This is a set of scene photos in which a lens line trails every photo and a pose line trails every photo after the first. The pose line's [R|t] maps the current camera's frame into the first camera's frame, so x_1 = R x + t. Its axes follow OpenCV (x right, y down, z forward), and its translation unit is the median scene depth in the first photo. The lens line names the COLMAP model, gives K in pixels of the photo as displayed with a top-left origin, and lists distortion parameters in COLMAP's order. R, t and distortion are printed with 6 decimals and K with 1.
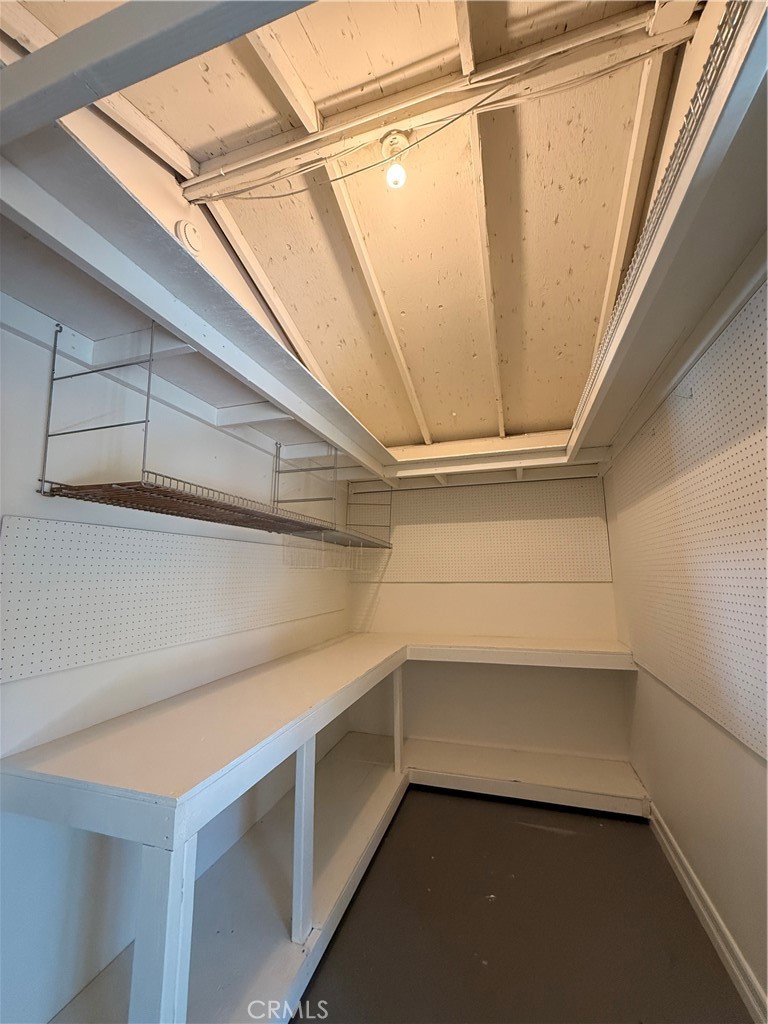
lens RADIAL K [[409.2, 0, 383.5], [0, 409.2, 511.3], [0, 0, 1]] dist [-0.003772, 0.000908]
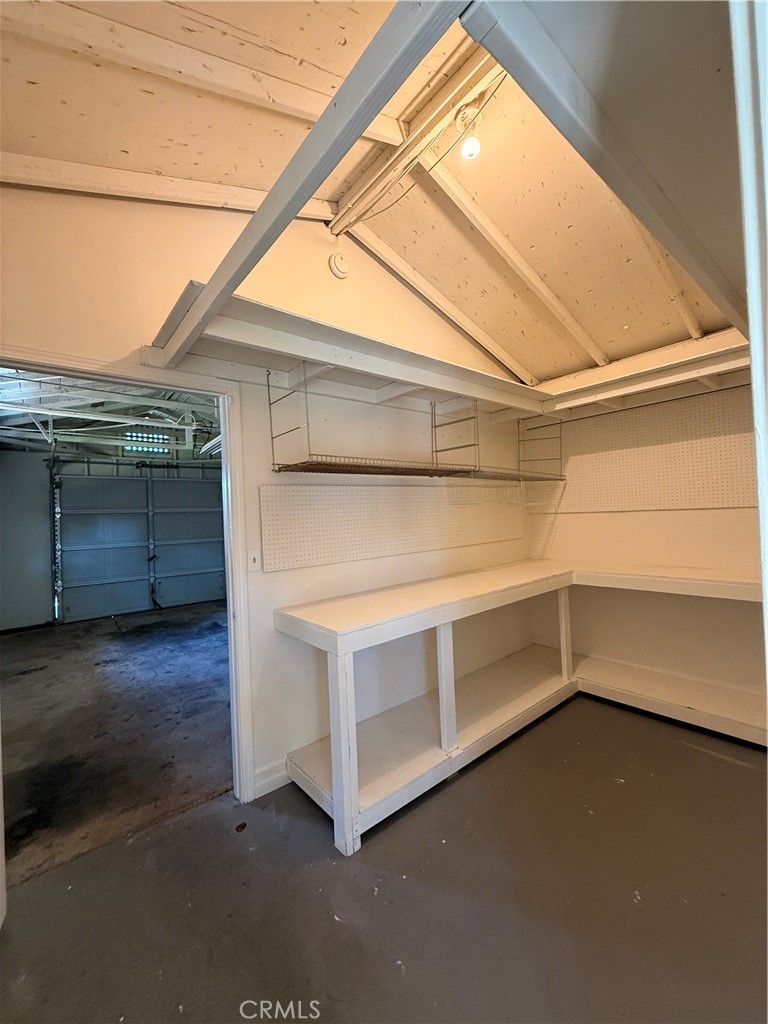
lens RADIAL K [[409.2, 0, 385.5], [0, 409.2, 511.9], [0, 0, 1]] dist [-0.003772, 0.000908]
pose [[0.839223, -0.032754, -0.542800, 0.273900], [0.120072, 0.984708, 0.126223, -0.018385], [0.530366, -0.171104, 0.830323, -0.134011]]
